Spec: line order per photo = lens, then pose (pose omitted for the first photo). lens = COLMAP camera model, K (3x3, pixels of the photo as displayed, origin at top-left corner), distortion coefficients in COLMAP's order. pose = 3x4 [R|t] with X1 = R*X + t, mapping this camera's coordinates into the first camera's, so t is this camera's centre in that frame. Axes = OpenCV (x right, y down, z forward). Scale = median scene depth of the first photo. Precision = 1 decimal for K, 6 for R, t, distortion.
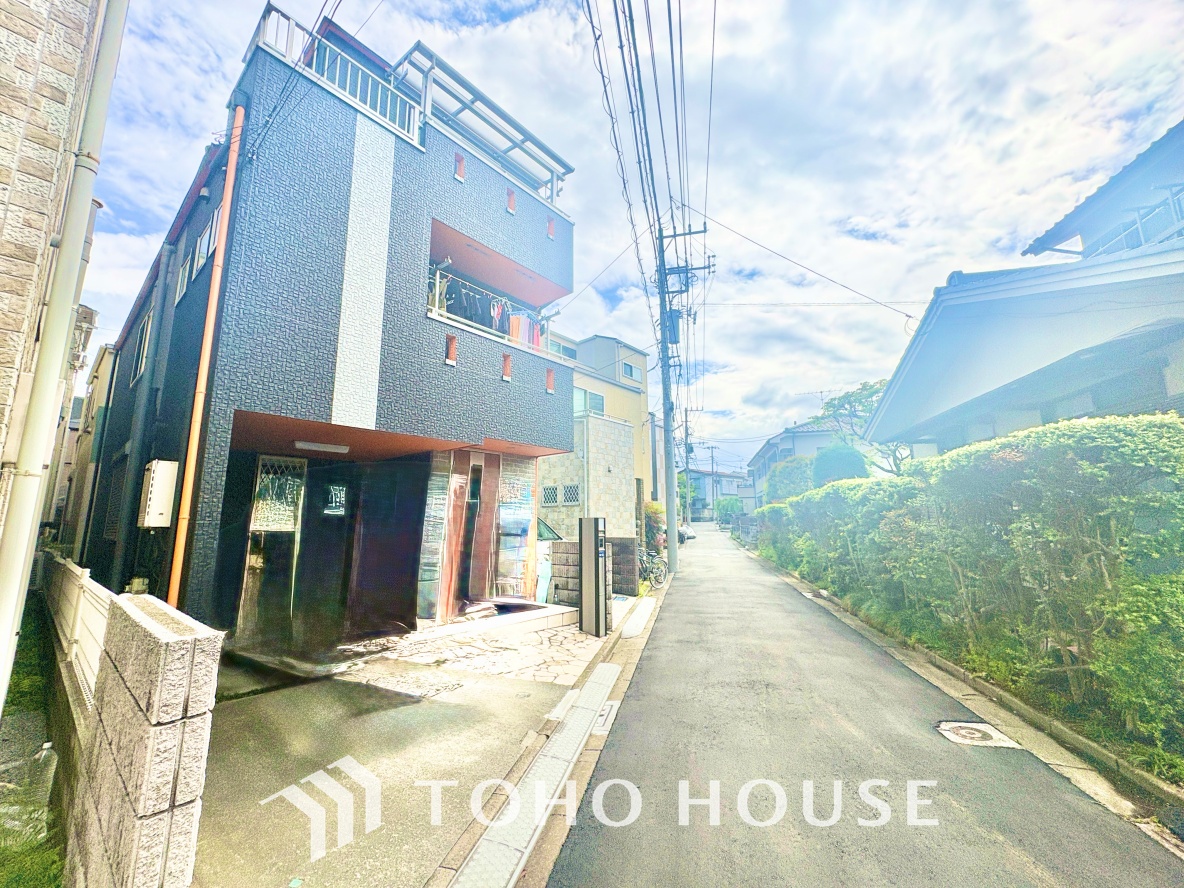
lens RADIAL K [[472.0, 0, 593.7], [0, 472.0, 444.9], [0, 0, 1]] dist [-0.000143, 0.000265]
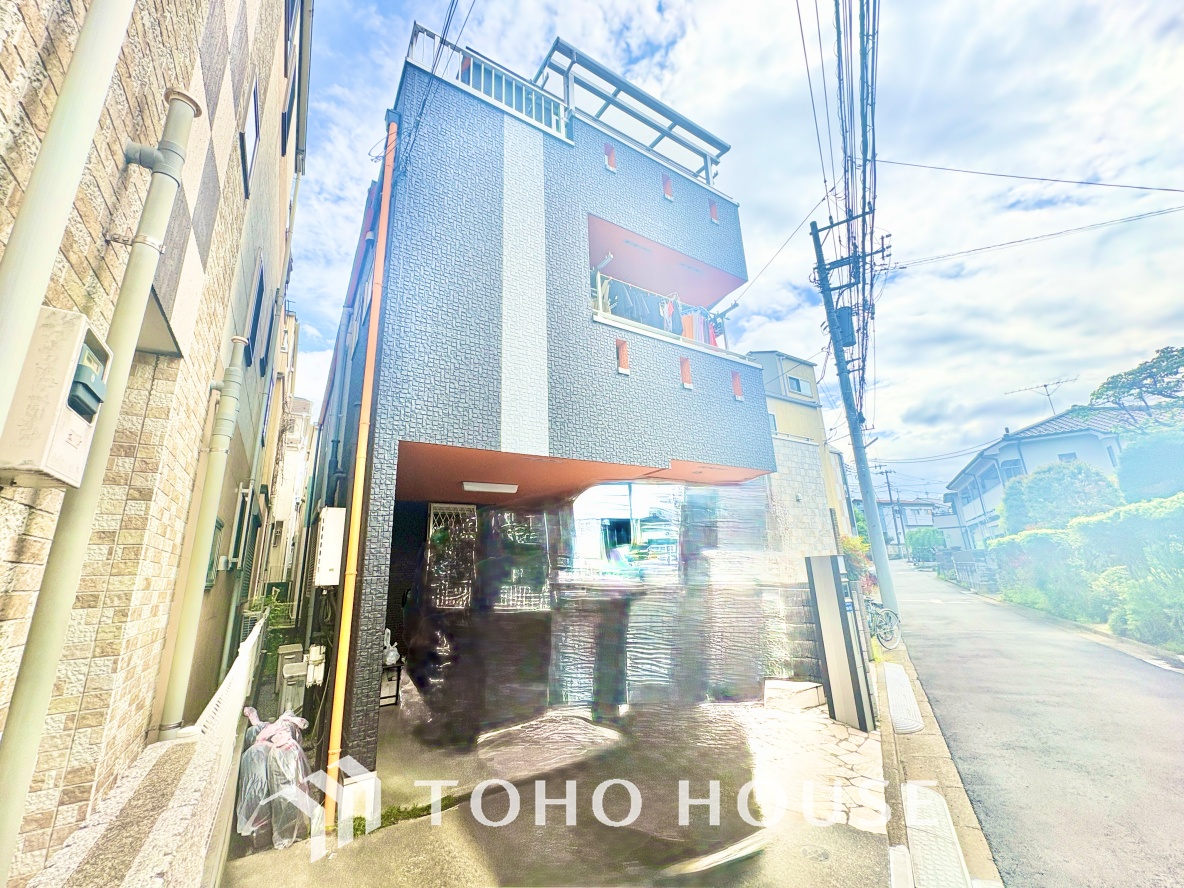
lens RADIAL K [[472.0, 0, 592.8], [0, 472.0, 444.5], [0, 0, 1]] dist [-0.000143, 0.000265]
pose [[0.953171, -0.110235, -0.281626, -0.124698], [0.083072, 0.990818, -0.106669, 0.032361], [0.290798, 0.078279, 0.953577, 0.190354]]
